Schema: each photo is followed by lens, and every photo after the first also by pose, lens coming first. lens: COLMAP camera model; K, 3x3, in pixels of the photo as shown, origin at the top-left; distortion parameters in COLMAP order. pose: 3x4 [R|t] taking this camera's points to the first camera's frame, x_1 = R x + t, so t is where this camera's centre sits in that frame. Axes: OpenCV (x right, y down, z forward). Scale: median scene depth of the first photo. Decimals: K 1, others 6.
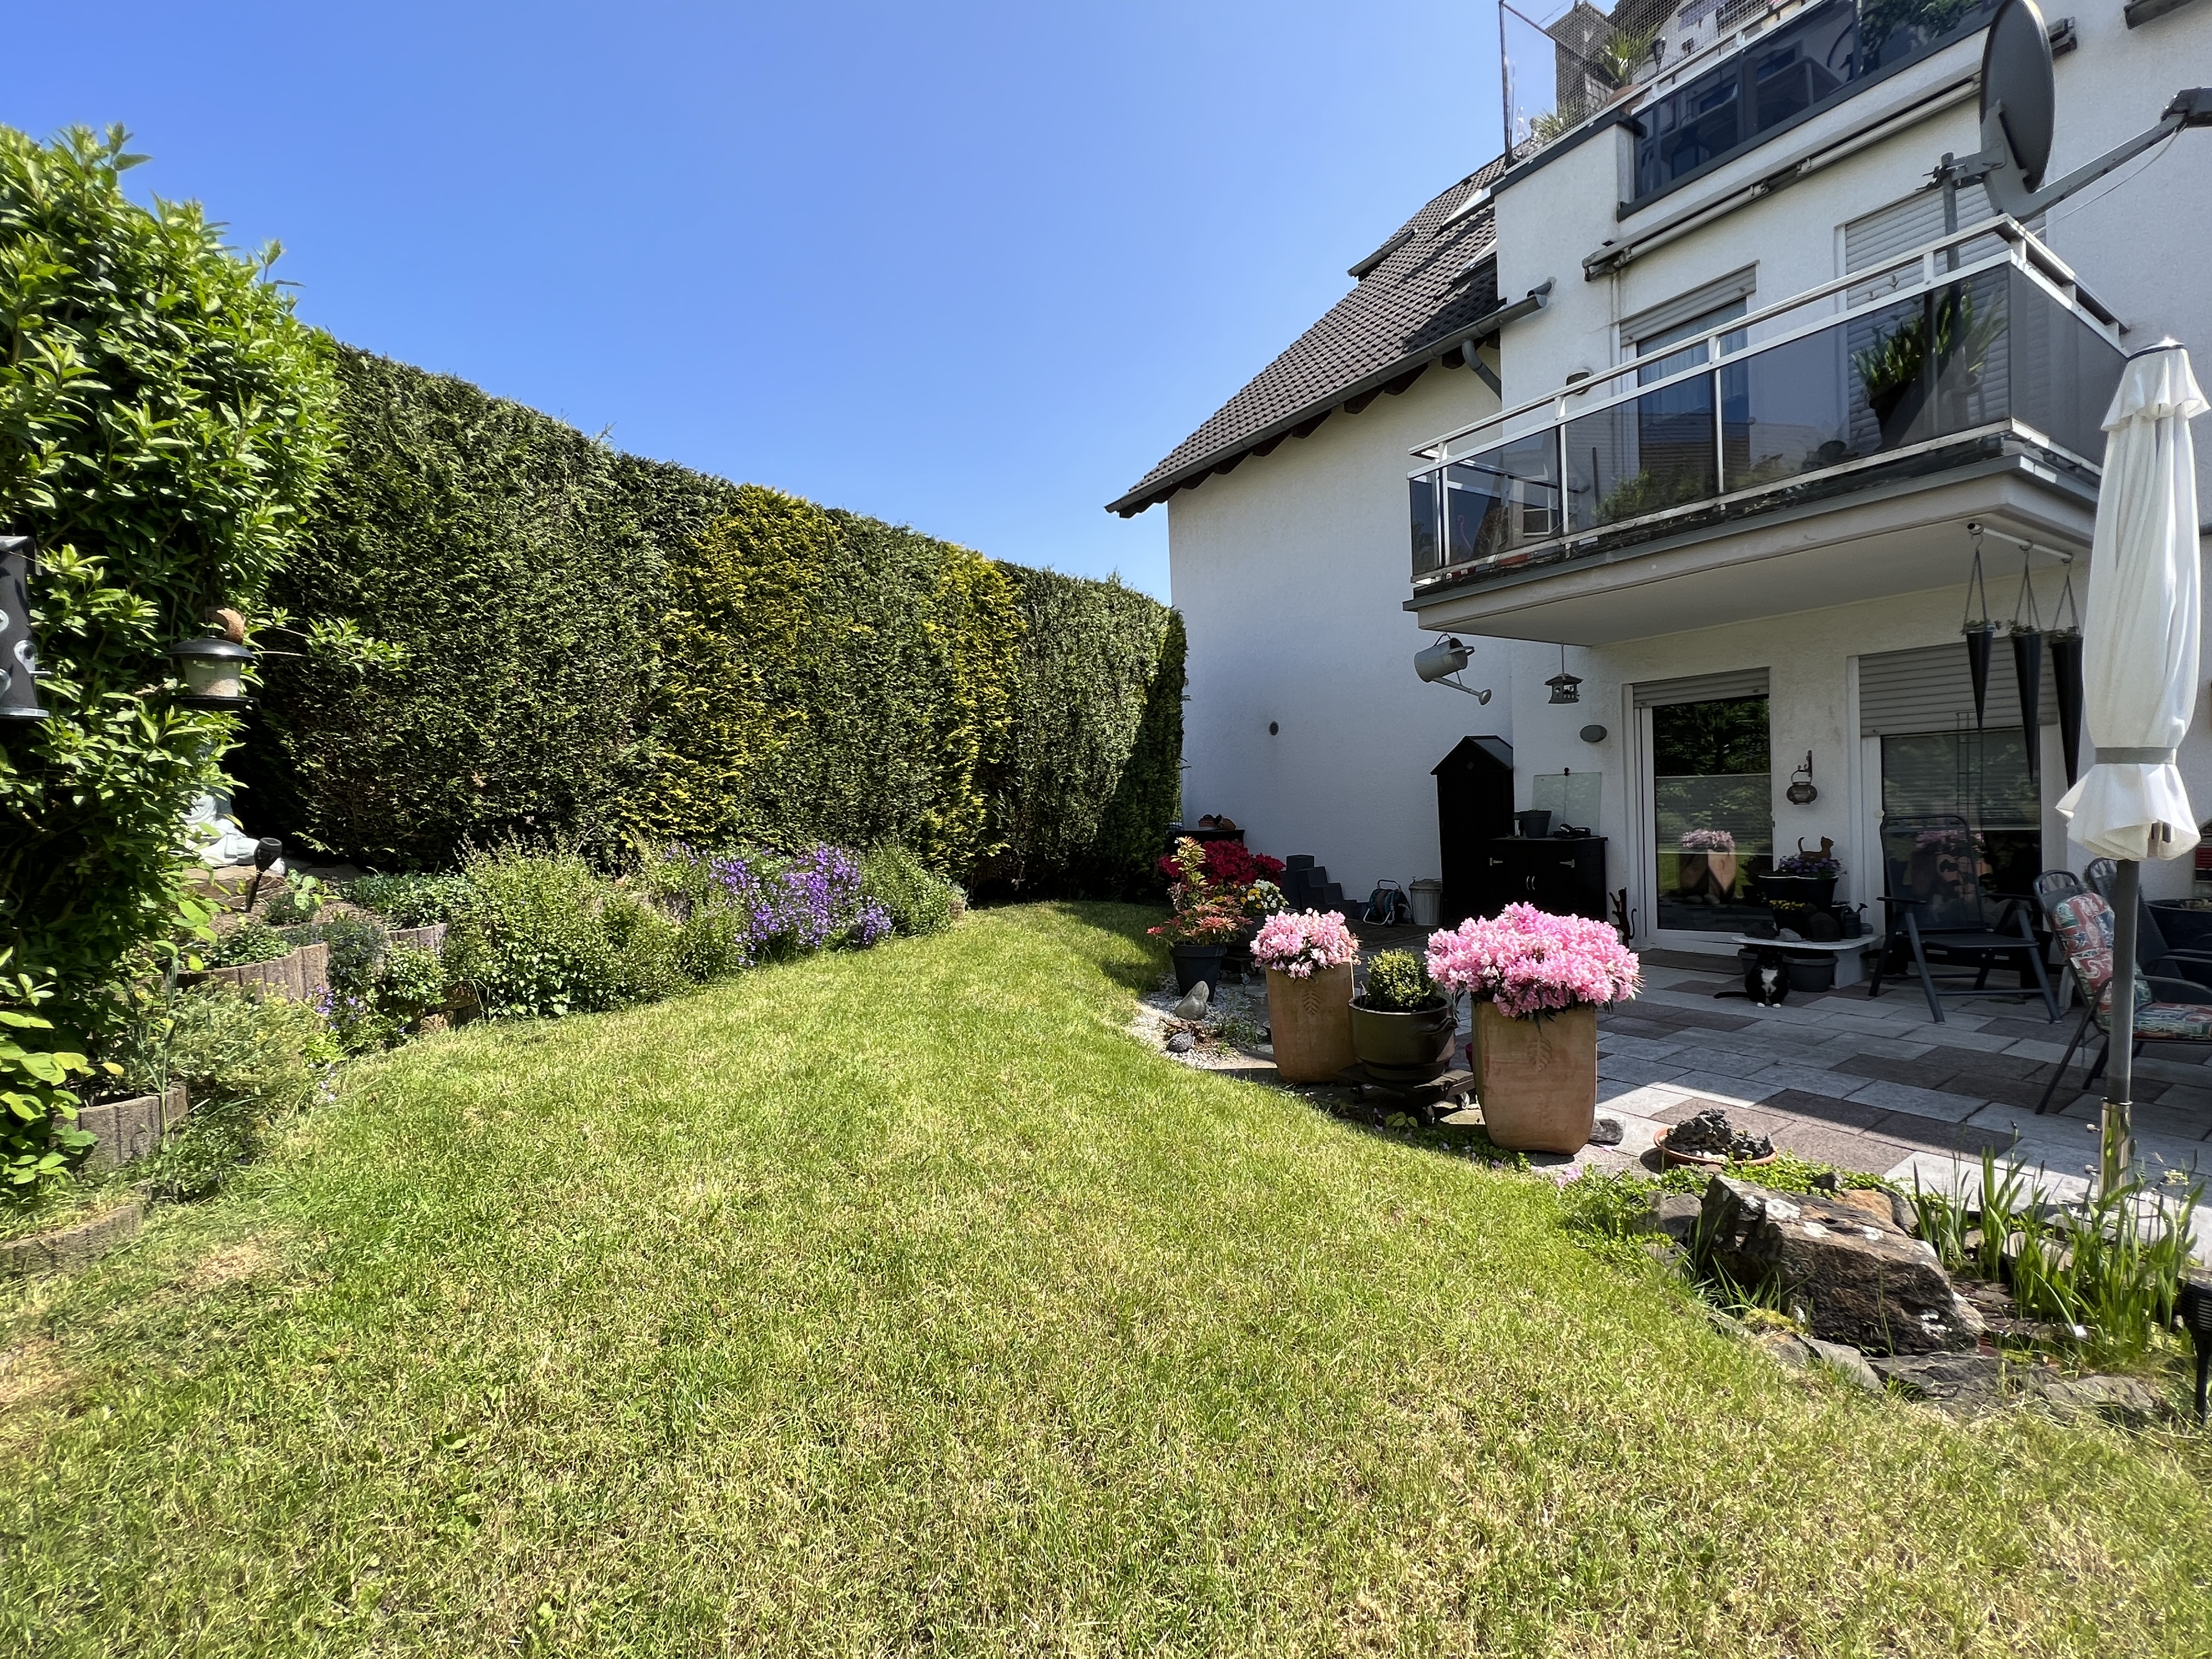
lens RADIAL K [[981.0, 0, 1106.0], [0, 981.0, 829.5], [0, 0, 1]] dist [-0.000038, -0.000045]
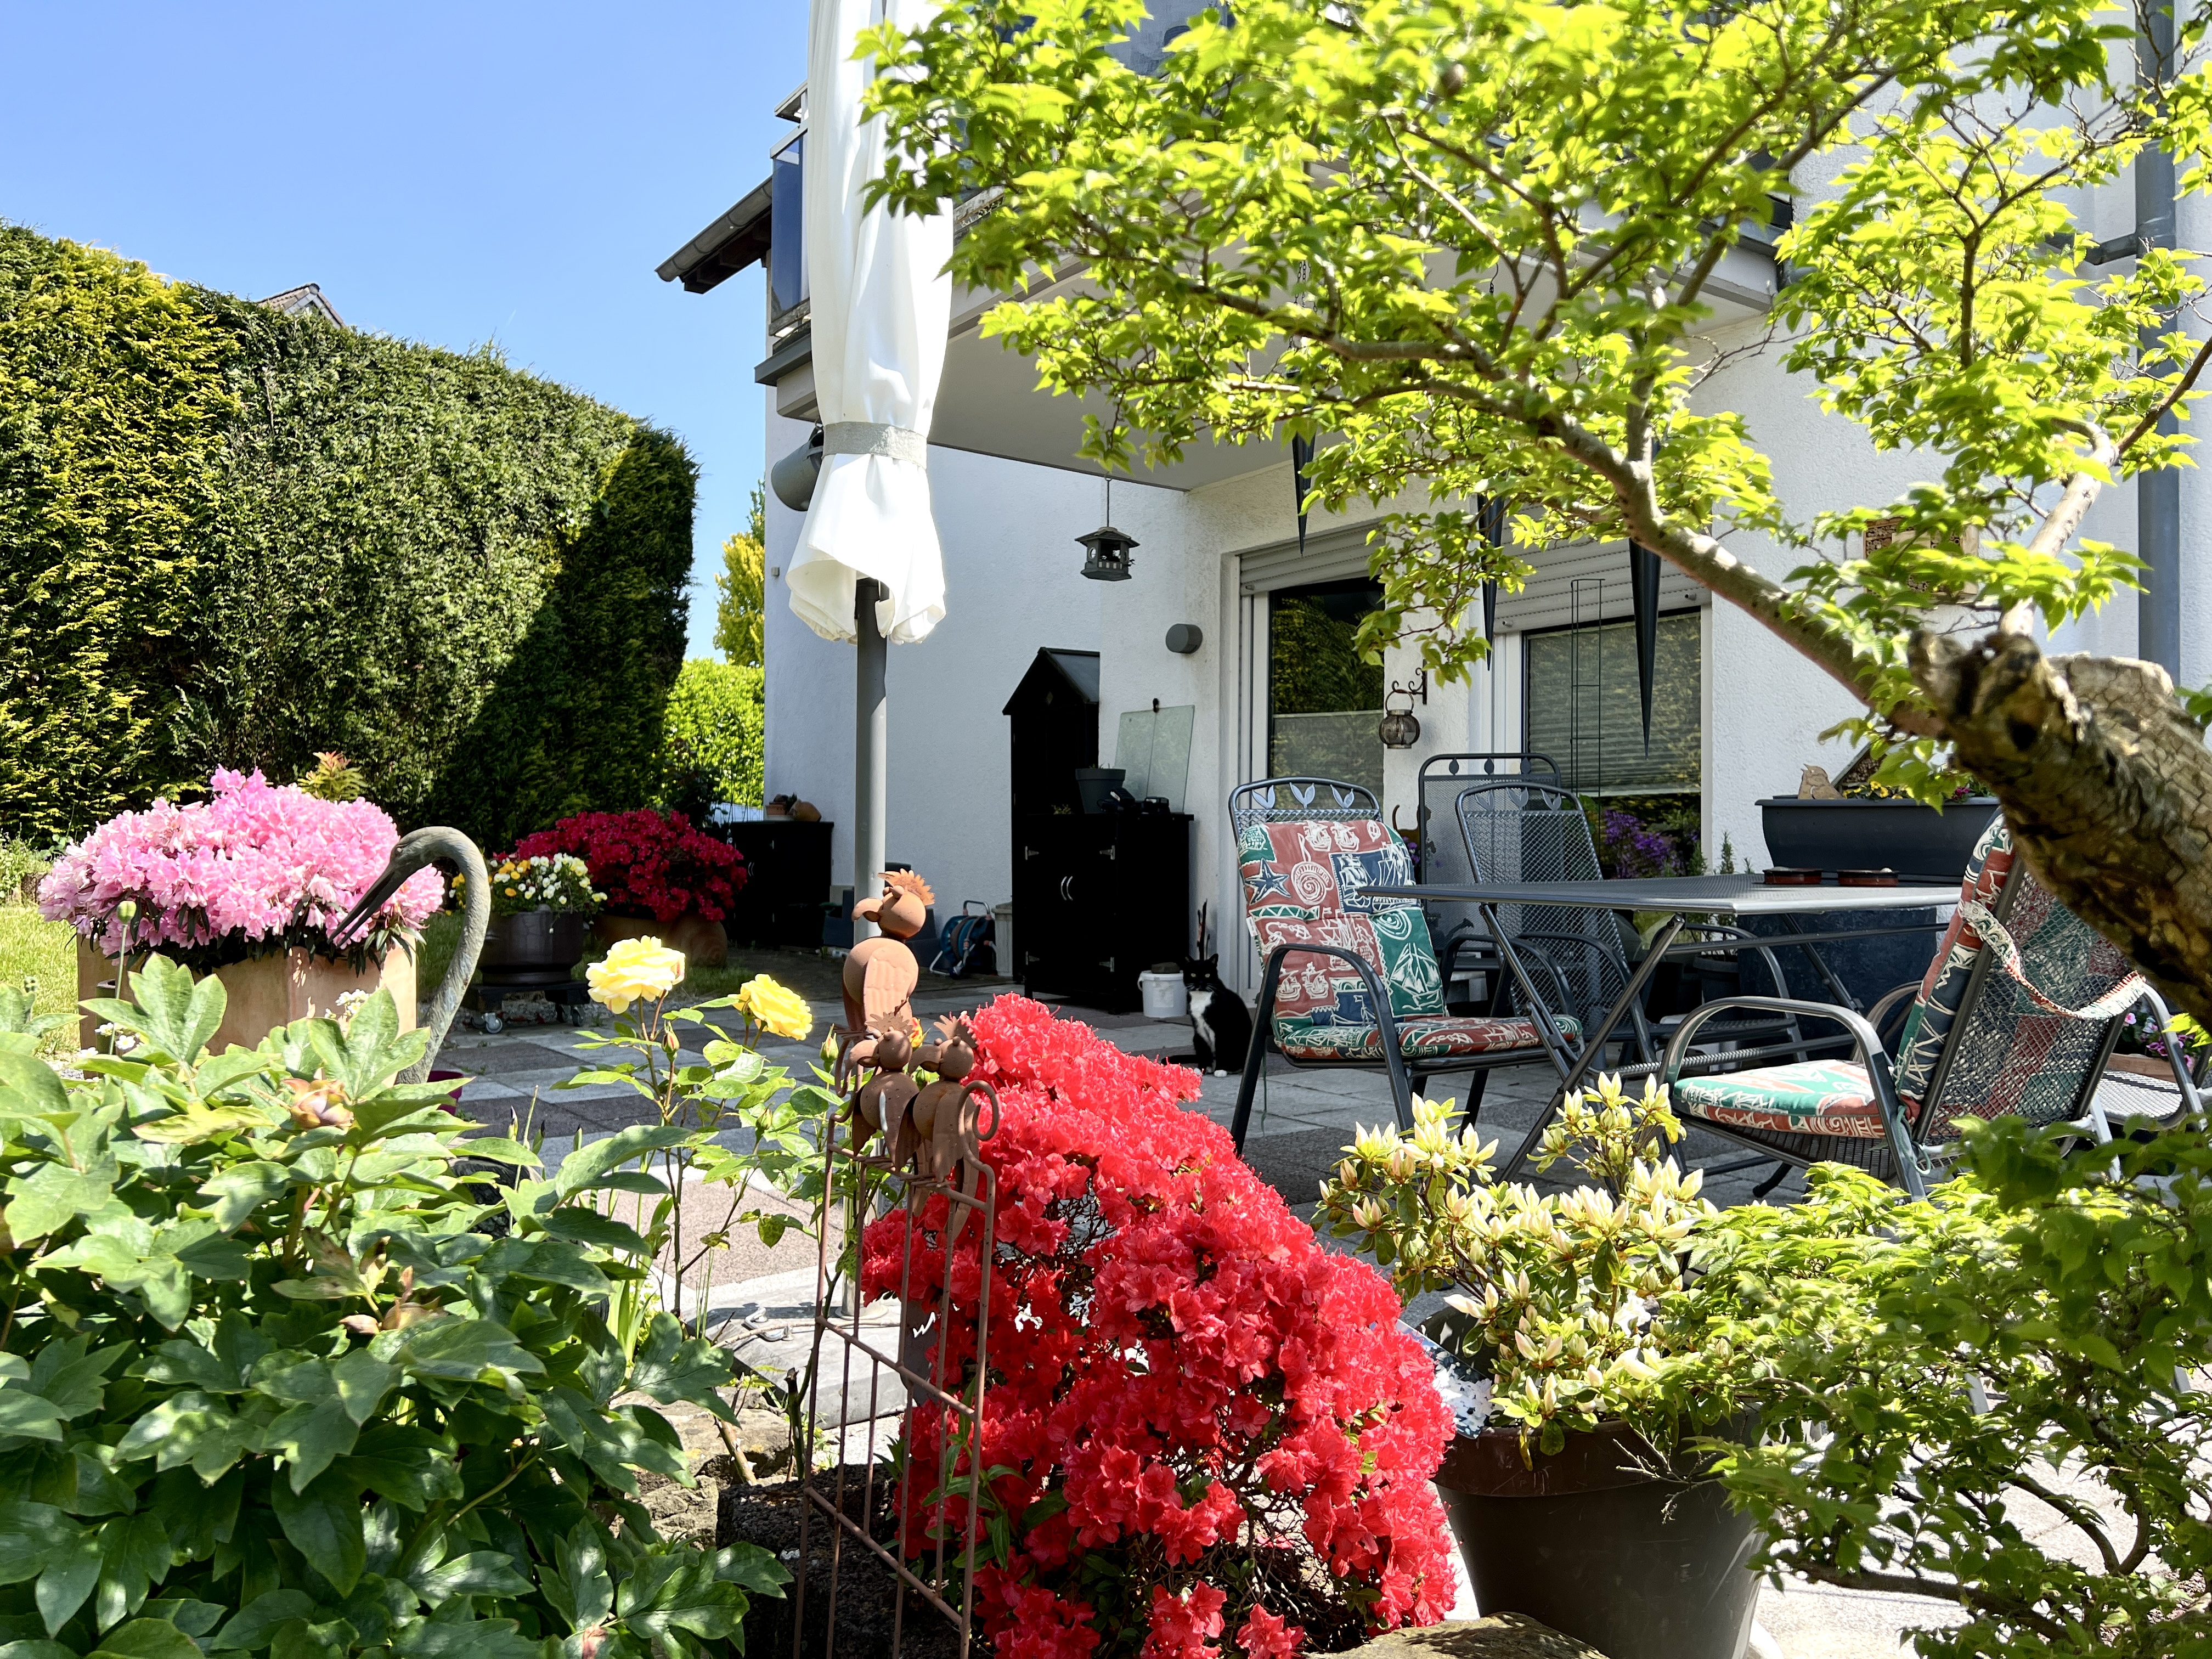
lens RADIAL K [[1638.8, 0, 1106.0], [0, 1638.8, 829.5], [0, 0, 1]] dist [-0.003353, 0.000869]
pose [[0.996797, 0.049984, 0.062435, 0.367722], [-0.047613, 0.998108, -0.038892, 0.053117], [-0.064261, 0.035795, 0.997291, 0.022874]]
